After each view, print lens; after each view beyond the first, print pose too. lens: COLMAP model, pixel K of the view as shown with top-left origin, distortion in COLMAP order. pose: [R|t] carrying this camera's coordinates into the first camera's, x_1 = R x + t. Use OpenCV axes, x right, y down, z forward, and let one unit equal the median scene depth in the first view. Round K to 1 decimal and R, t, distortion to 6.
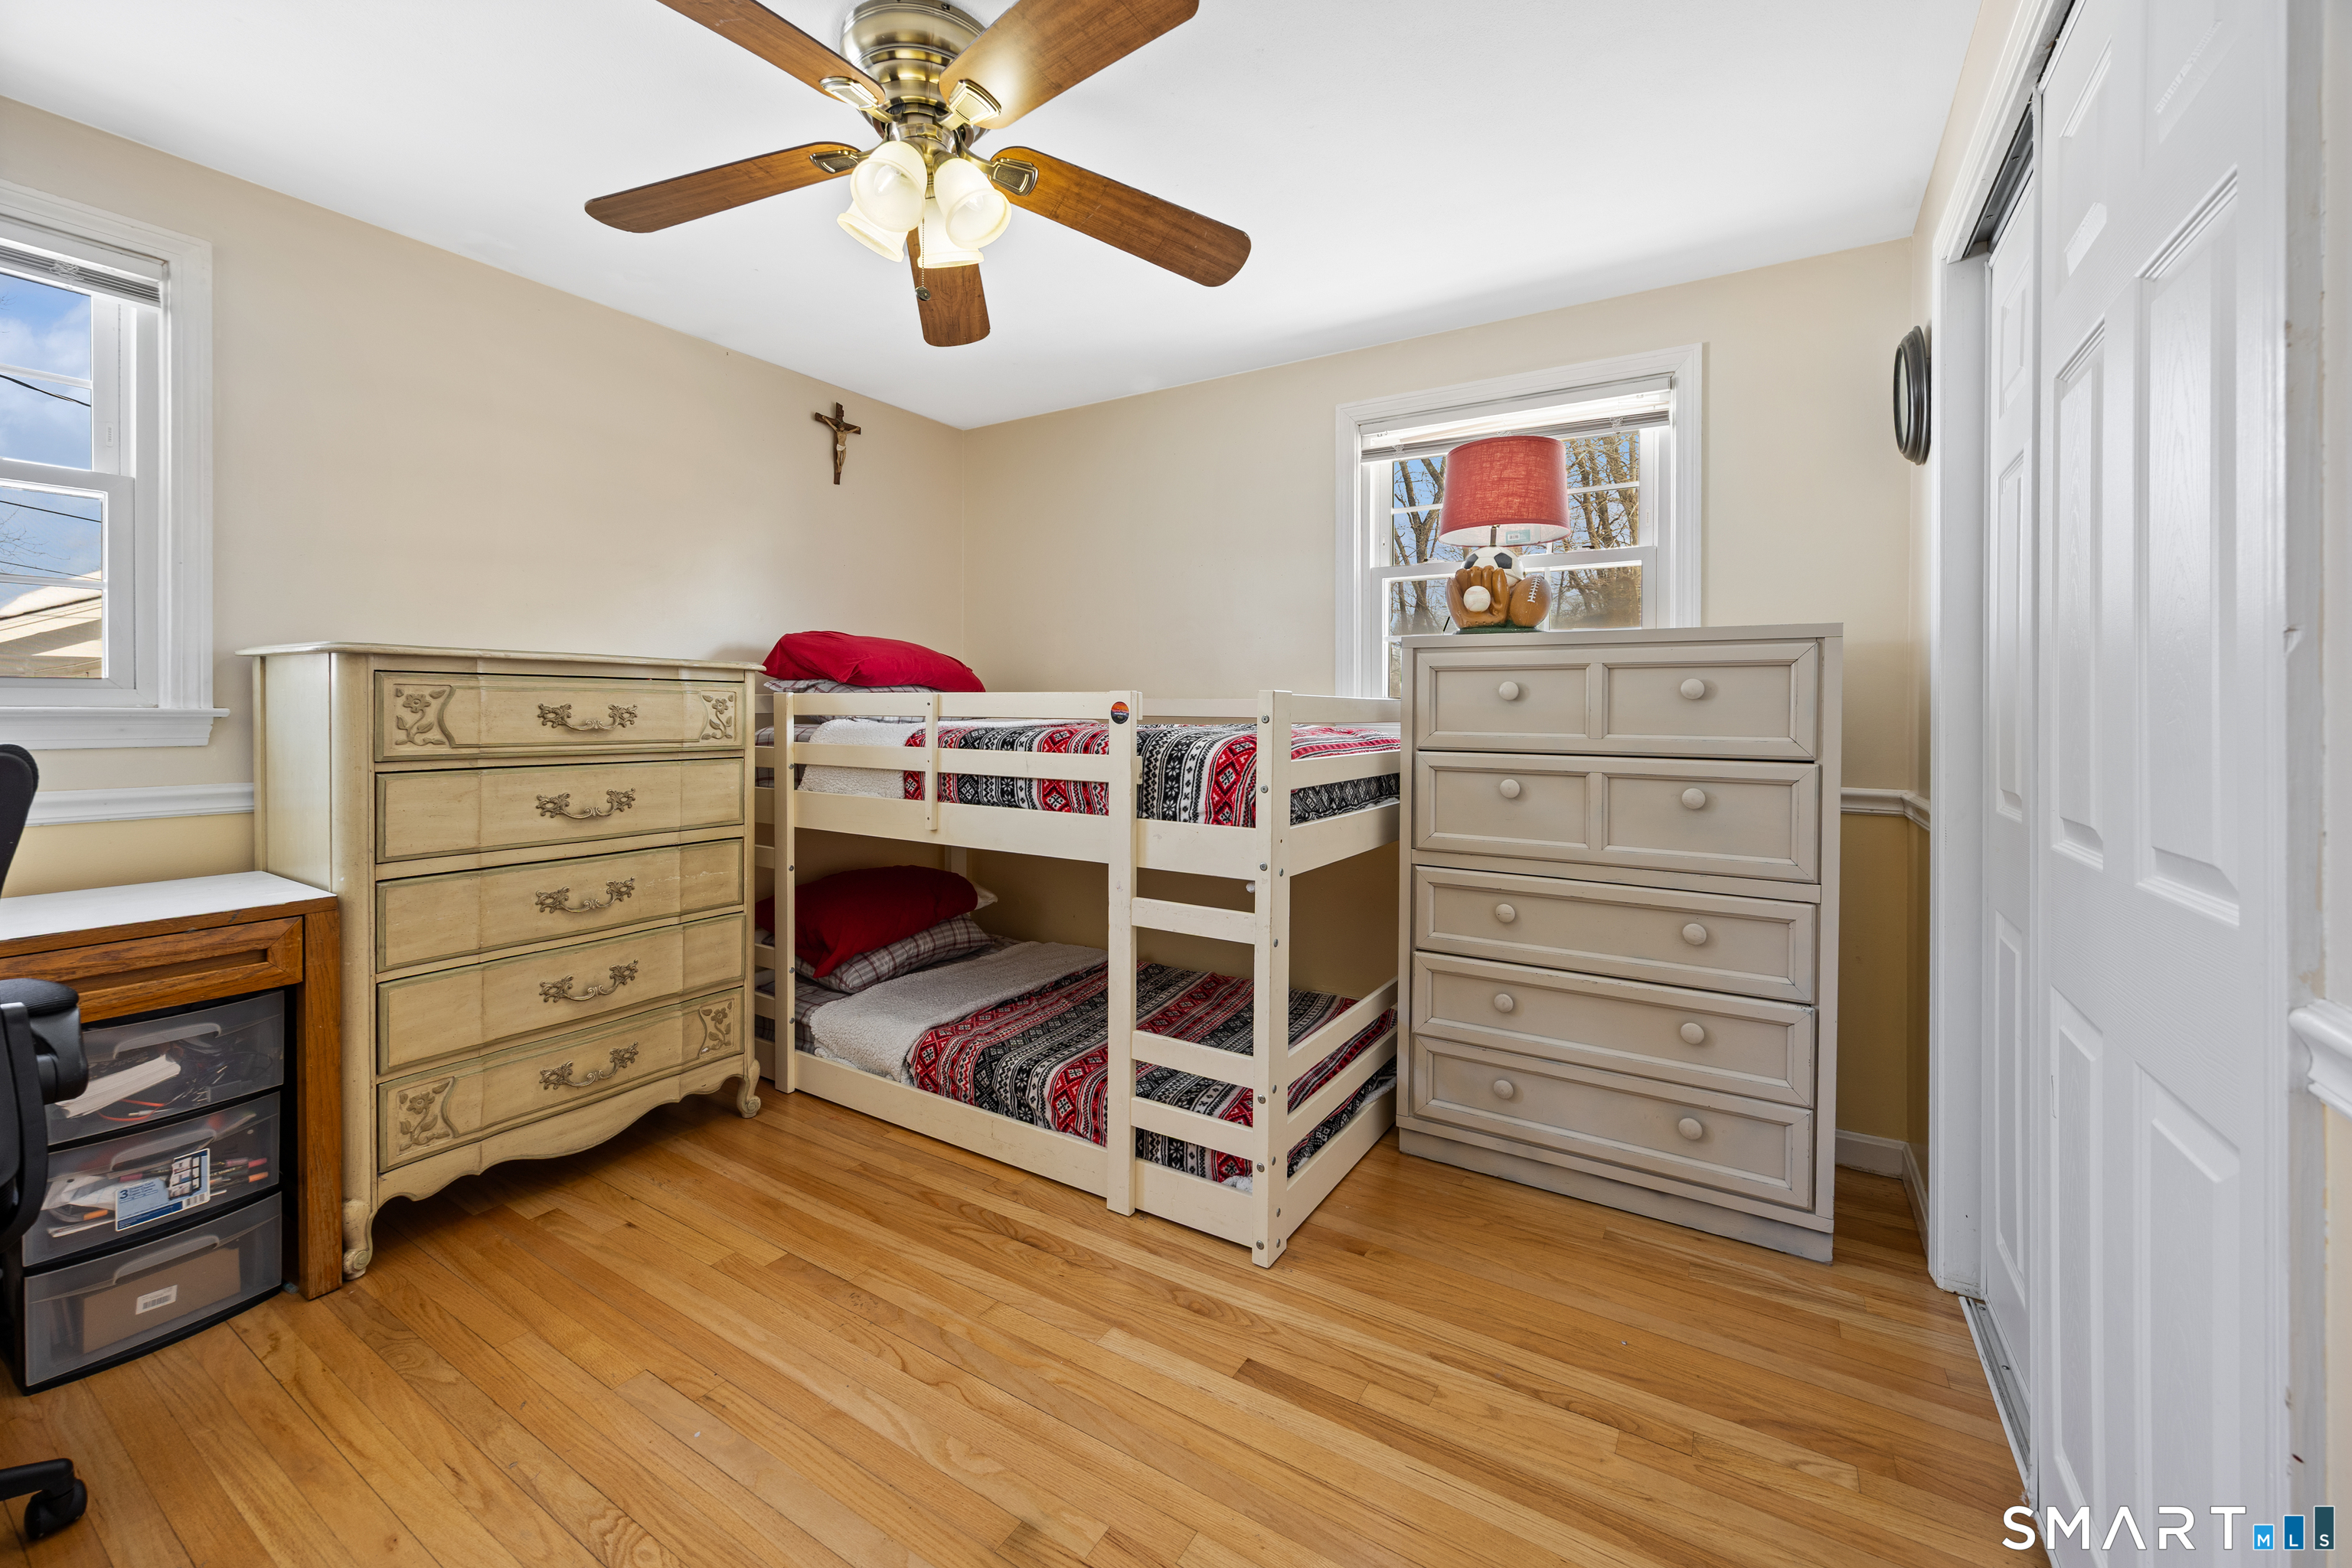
lens RADIAL K [[929.3, 0, 1177.2], [0, 929.3, 721.3], [0, 0, 1]] dist [-0.004175, -0.000196]
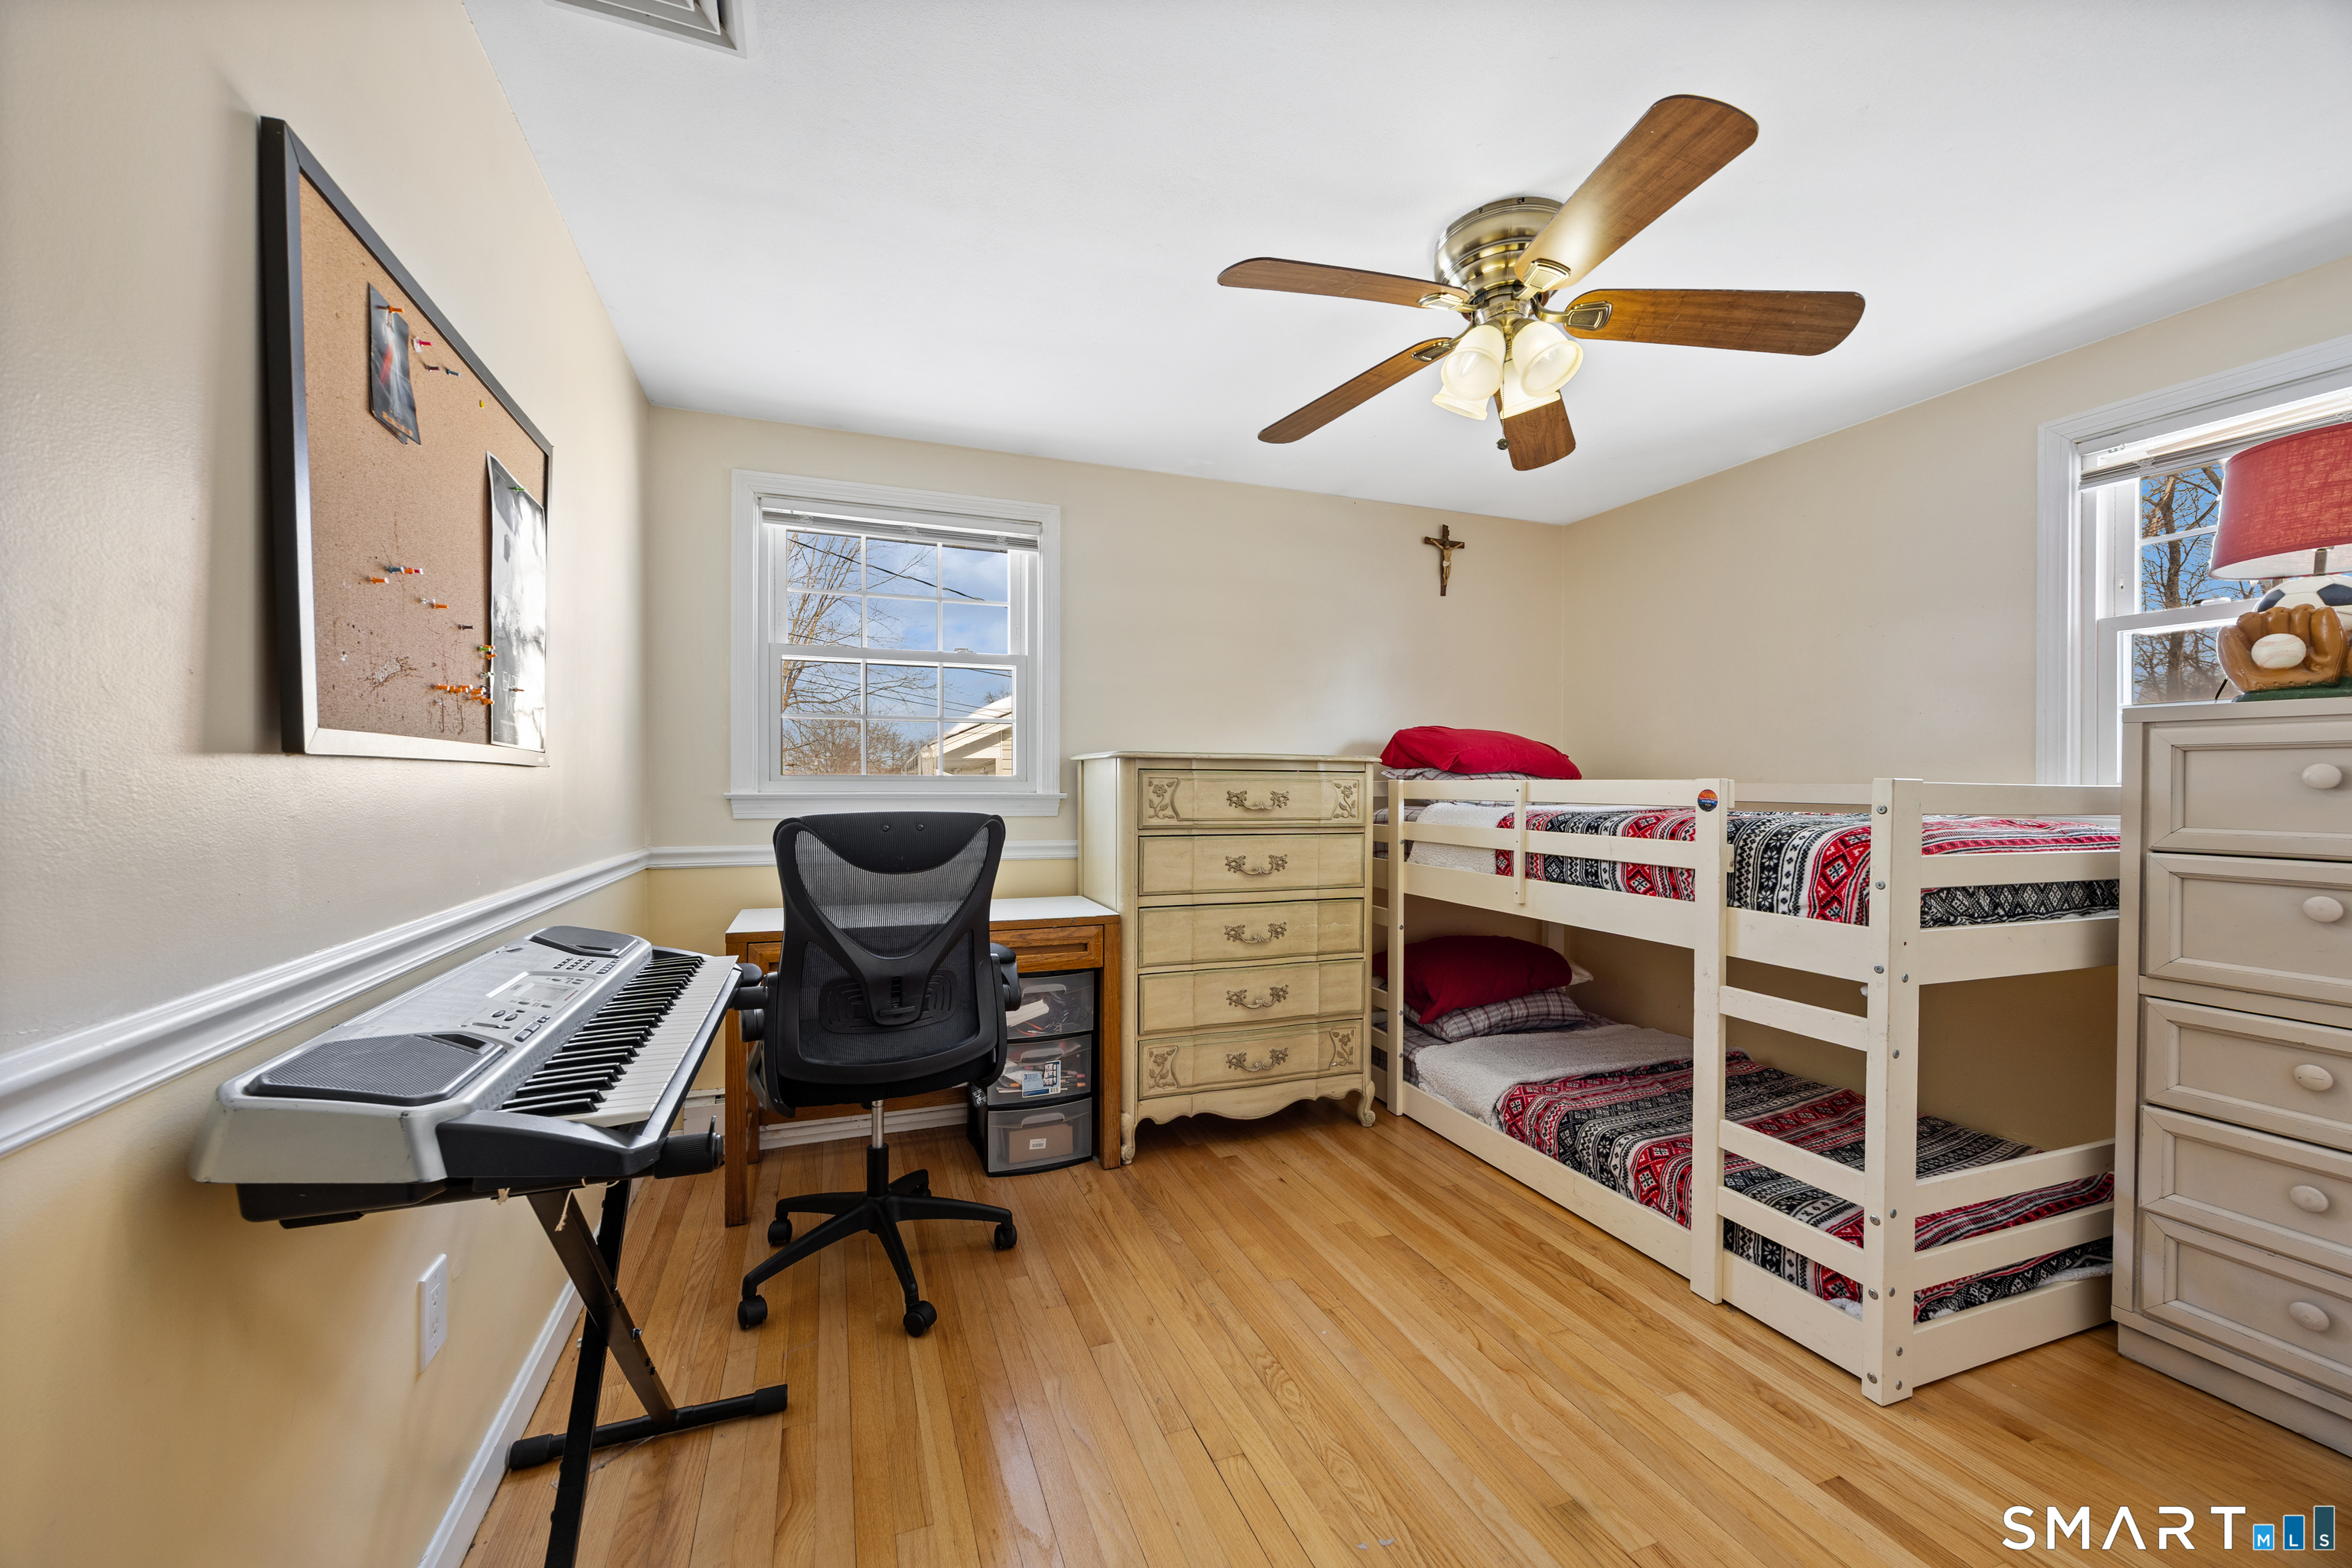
lens RADIAL K [[909.0, 0, 1176.0], [0, 909.0, 784.0], [0, 0, 1]] dist [0.022915, 0.000193]
pose [[0.795432, -0.002612, -0.606037, 0.085044], [-0.008183, 0.999853, -0.015049, -0.007672], [0.605988, 0.016929, 0.795294, -0.144752]]
